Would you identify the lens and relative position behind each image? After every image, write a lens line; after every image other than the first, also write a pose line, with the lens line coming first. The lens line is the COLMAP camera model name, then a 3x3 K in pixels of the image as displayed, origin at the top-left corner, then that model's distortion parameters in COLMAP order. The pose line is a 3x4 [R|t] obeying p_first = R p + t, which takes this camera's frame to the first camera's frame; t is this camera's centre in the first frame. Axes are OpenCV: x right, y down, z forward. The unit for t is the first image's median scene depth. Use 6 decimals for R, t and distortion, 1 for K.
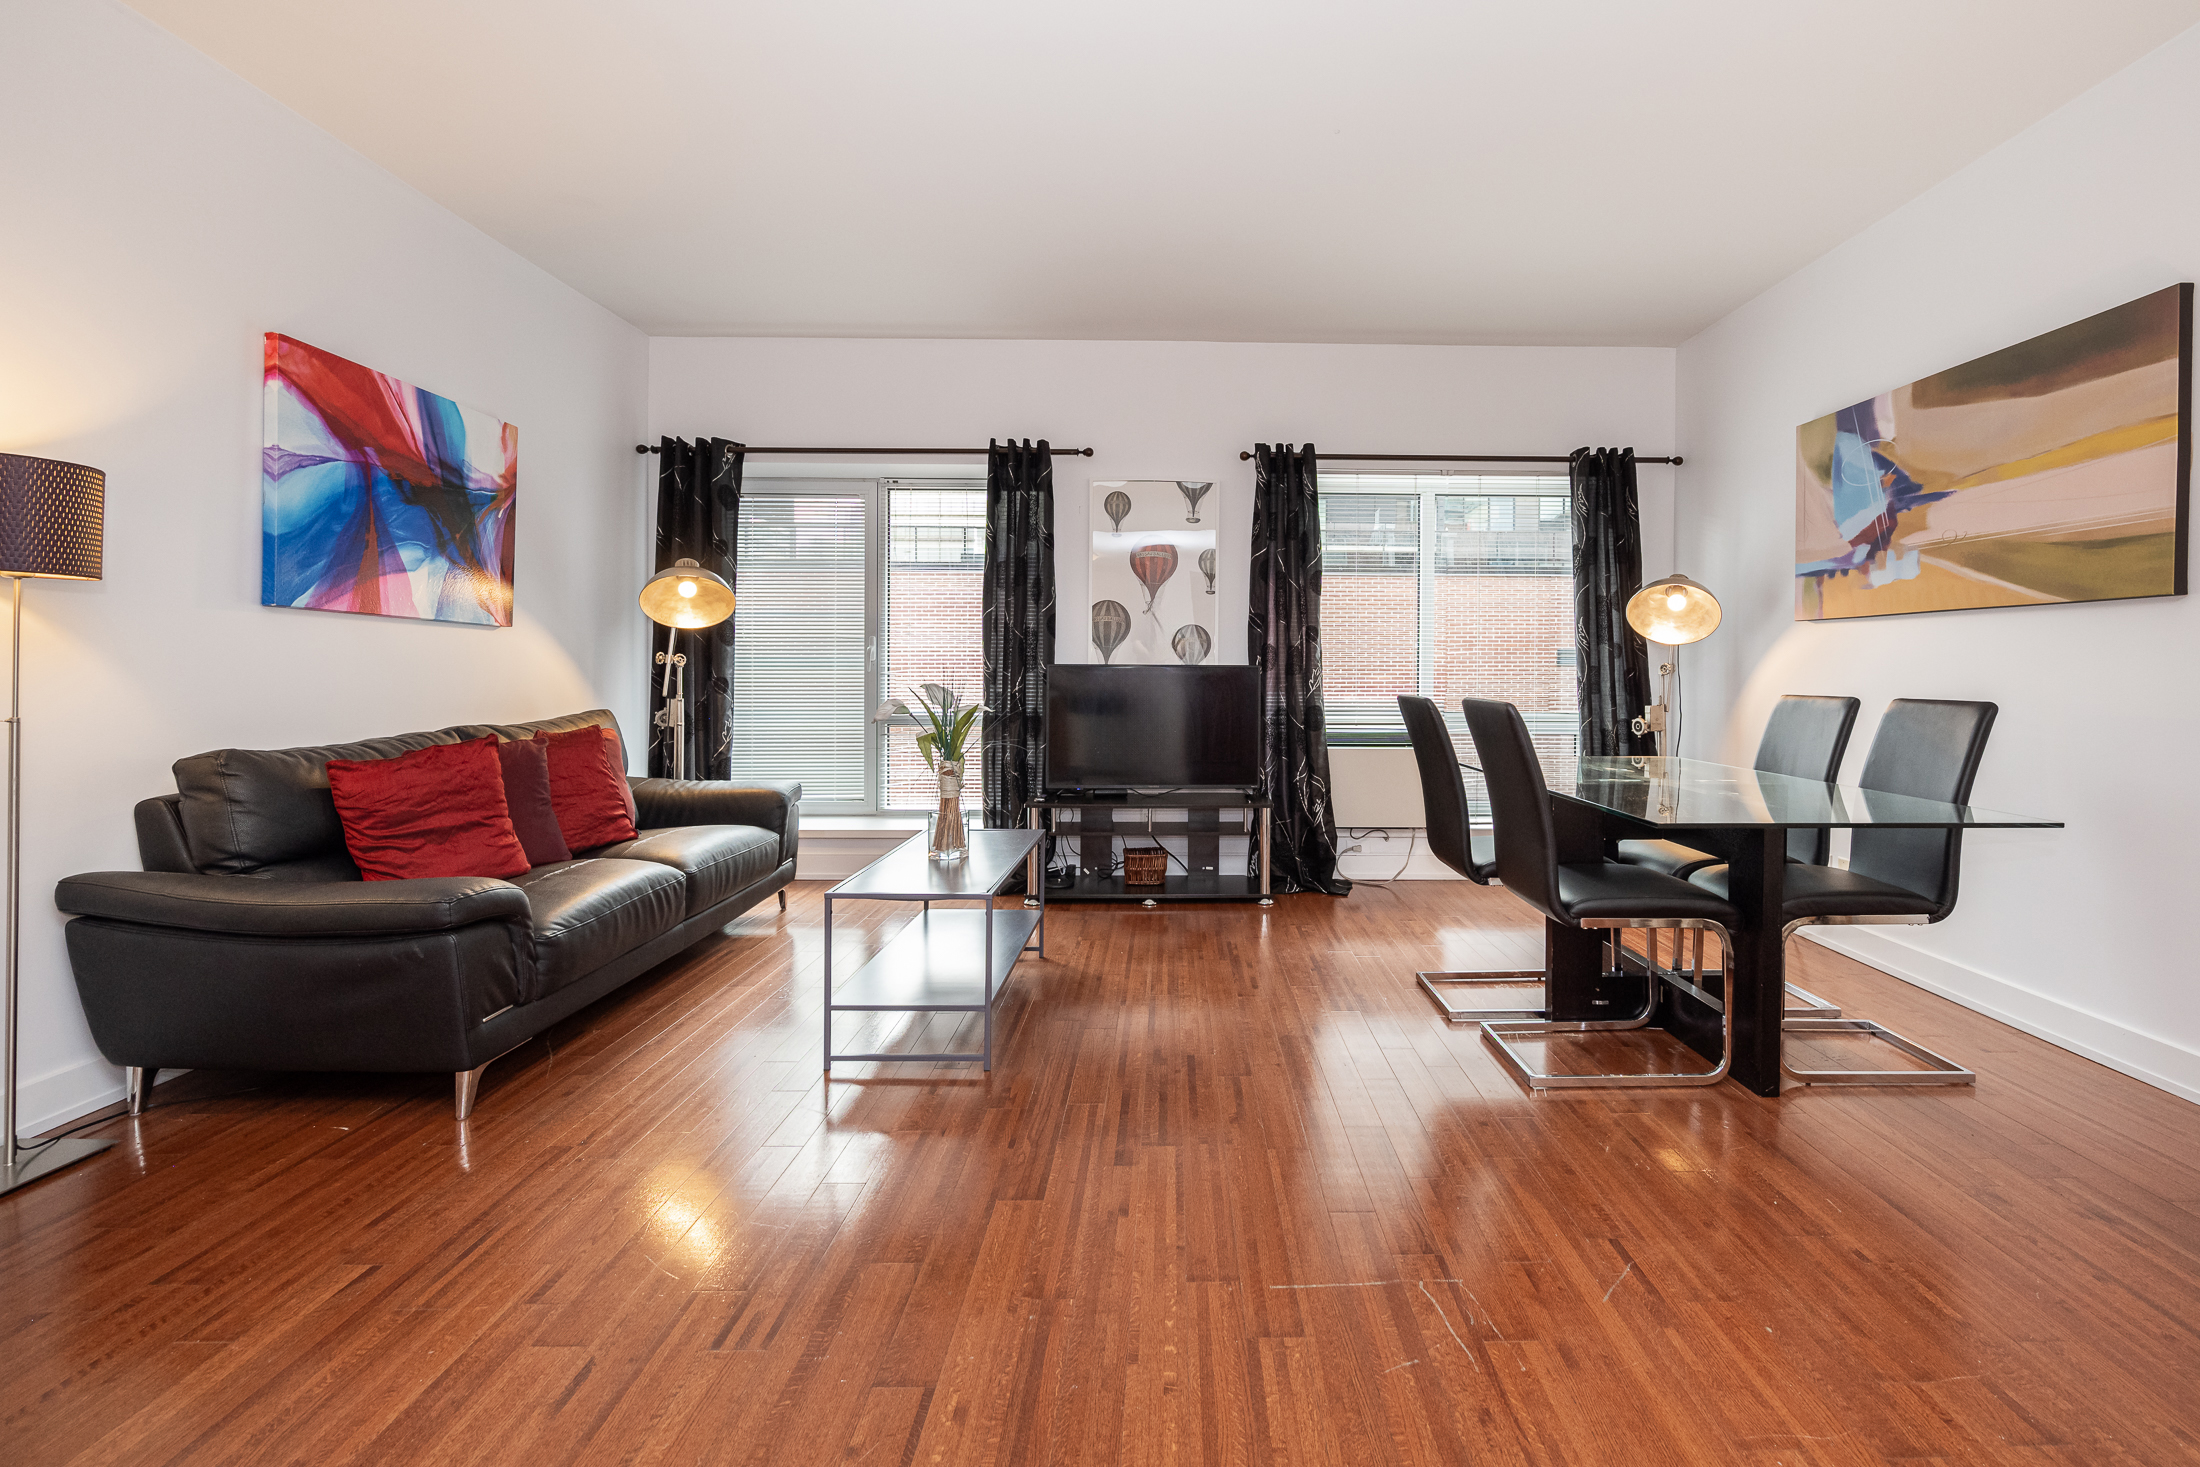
lens RADIAL K [[1019.1, 0, 1164.2], [0, 1019.1, 667.8], [0, 0, 1]] dist [-0.000530, -0.000303]
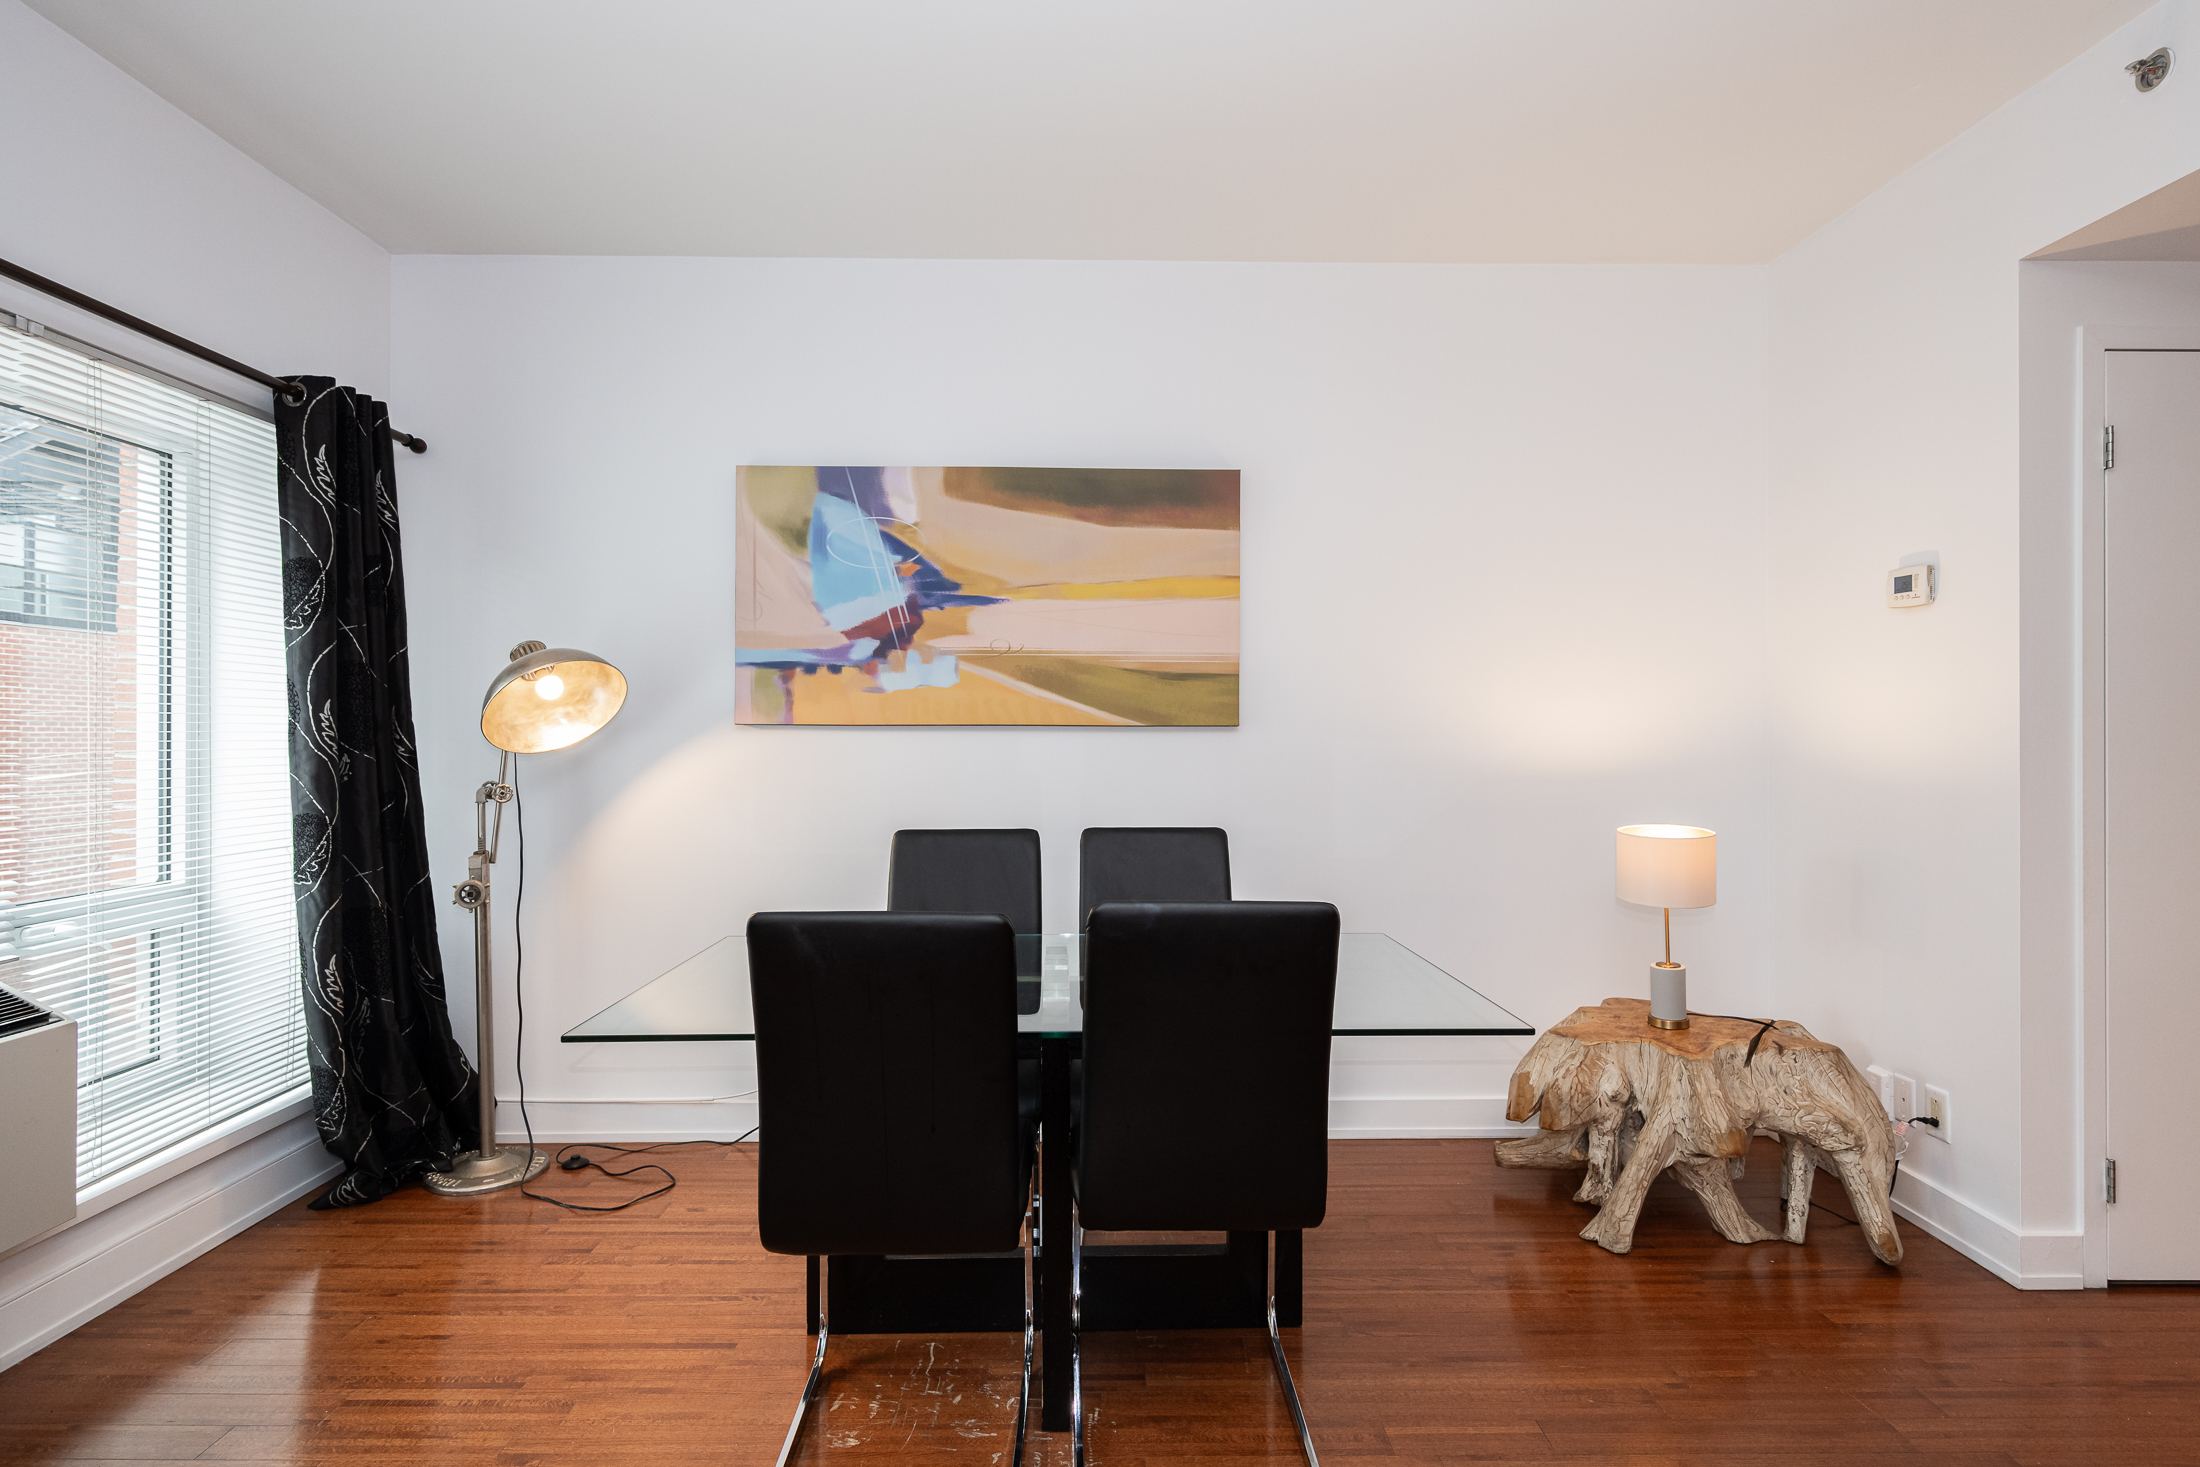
lens RADIAL K [[1126.5, 0, 1098.3], [0, 1126.5, 732.4], [0, 0, 1]] dist [0.002247, 0.000178]
pose [[-0.009967, -0.000064, 0.999950, -0.247431], [-0.001209, 0.999999, 0.000052, -0.046927], [-0.999950, -0.001209, -0.009967, 0.859504]]
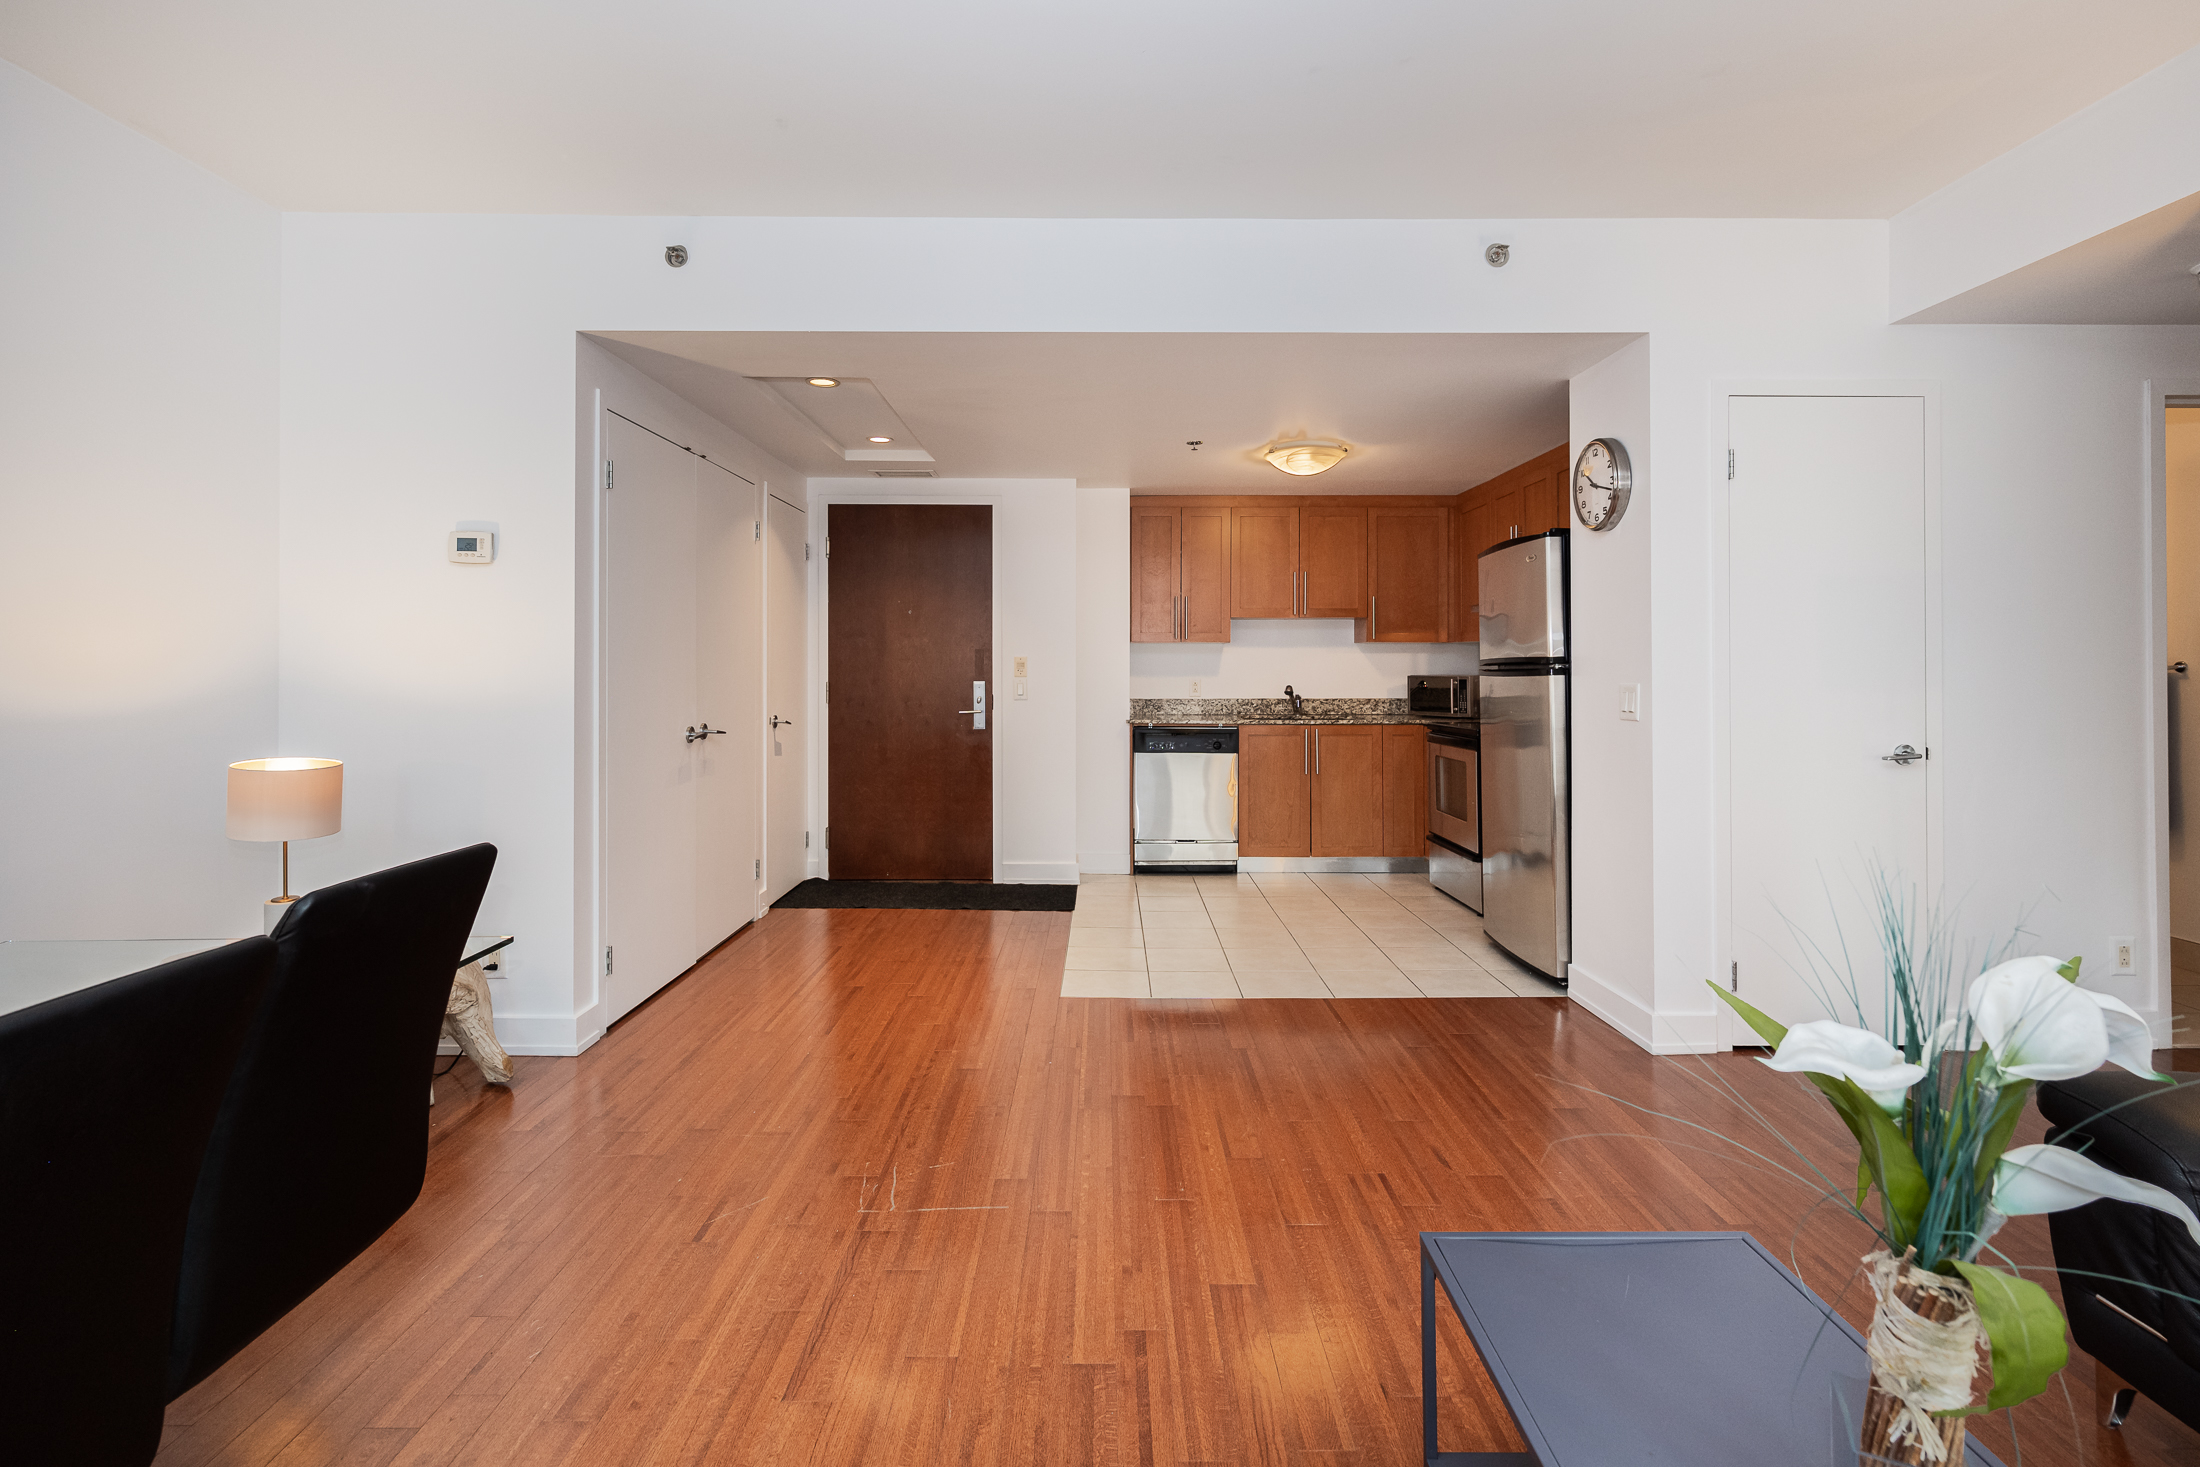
lens RADIAL K [[1019.1, 0, 1123.5], [0, 1019.1, 659.7], [0, 0, 1]] dist [-0.000530, -0.000303]
pose [[-0.999692, -0.002780, -0.024662, -0.005271], [-0.002699, 0.999991, -0.003293, -0.049682], [0.024671, -0.003226, -0.999690, 1.199175]]
